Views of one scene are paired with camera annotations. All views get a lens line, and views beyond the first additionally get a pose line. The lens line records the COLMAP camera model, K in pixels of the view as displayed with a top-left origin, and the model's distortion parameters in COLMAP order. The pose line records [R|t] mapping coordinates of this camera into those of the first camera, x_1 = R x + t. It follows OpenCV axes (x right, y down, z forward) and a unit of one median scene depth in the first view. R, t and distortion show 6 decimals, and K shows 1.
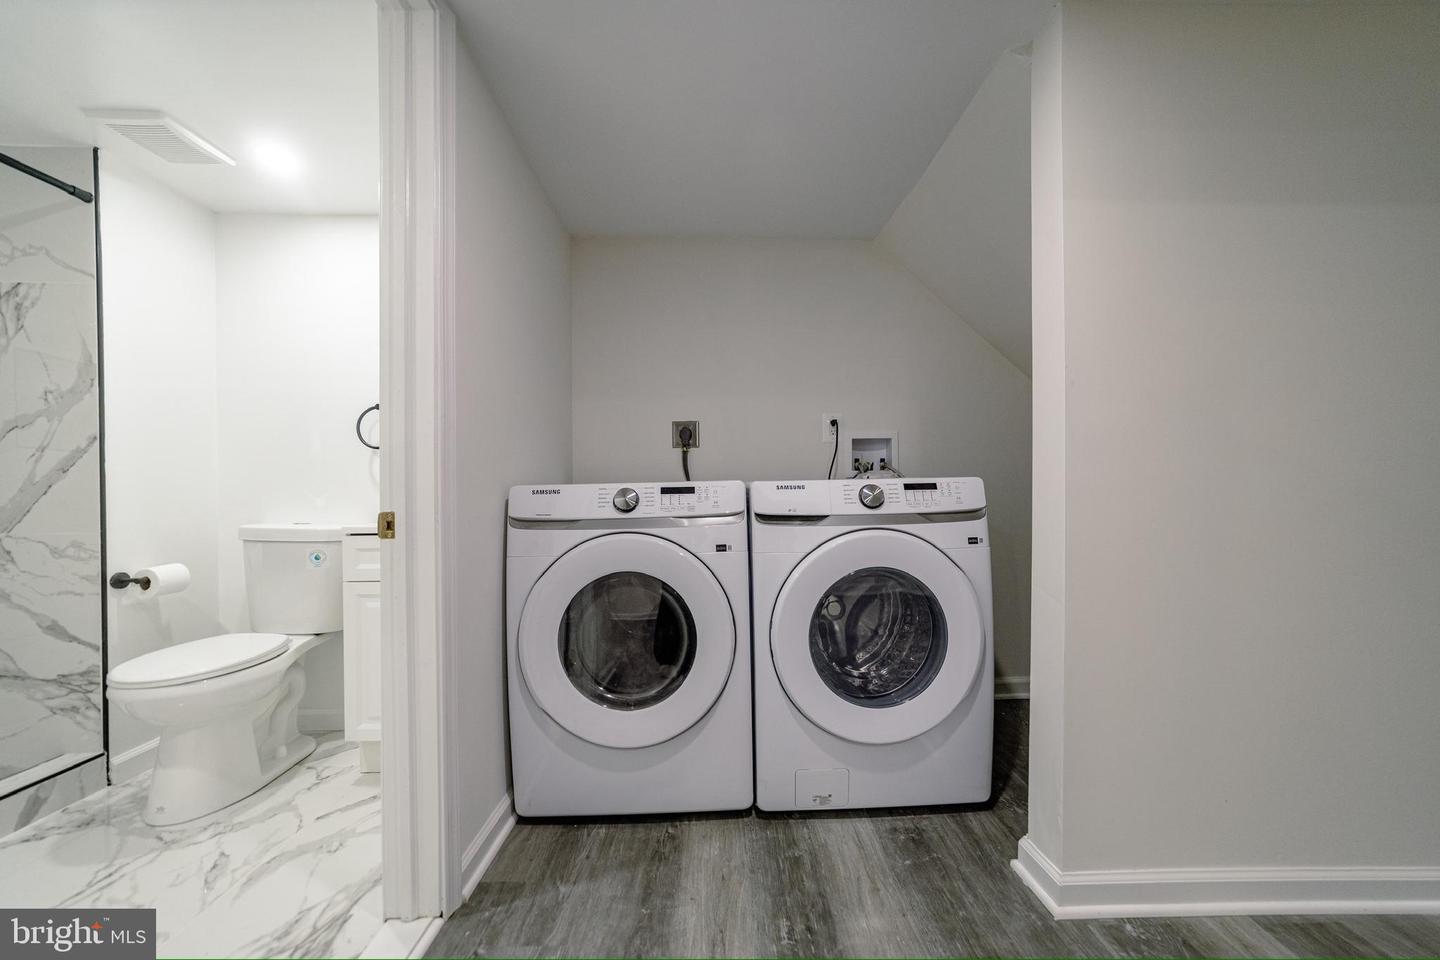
lens RADIAL K [[544.0, 0, 734.0], [0, 544.0, 489.1], [0, 0, 1]] dist [-0.008710, 0.004398]
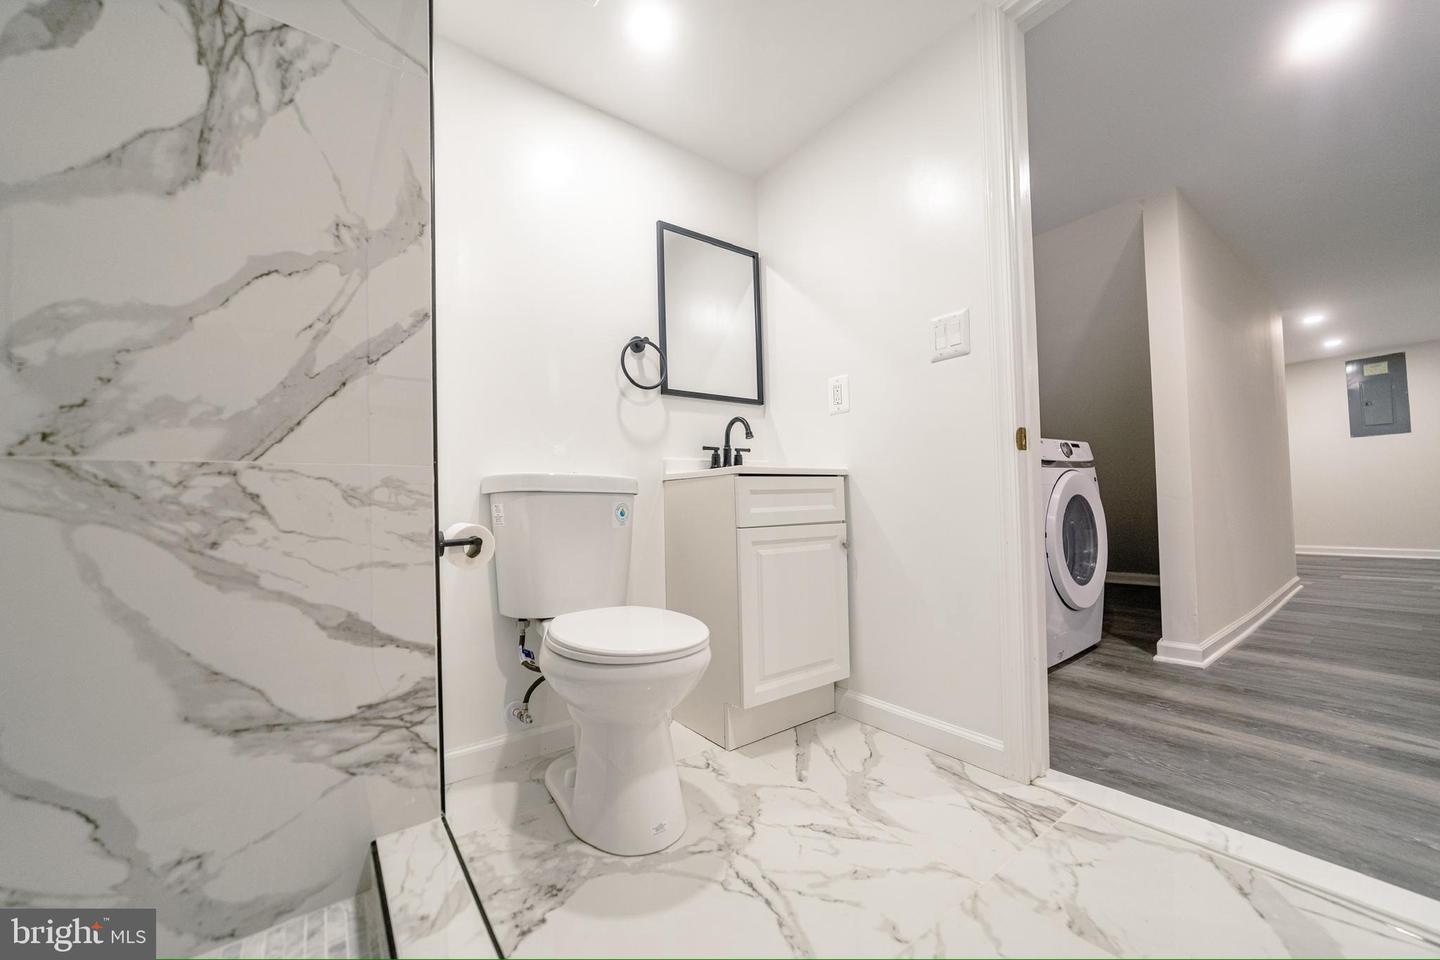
lens RADIAL K [[544.0, 0, 720.1], [0, 544.0, 487.4], [0, 0, 1]] dist [-0.008710, 0.004398]
pose [[0.813690, 0.002692, 0.581293, -1.270769], [0.022895, 0.999065, -0.036676, 0.137728], [-0.580848, 0.043152, 0.812868, 0.292289]]
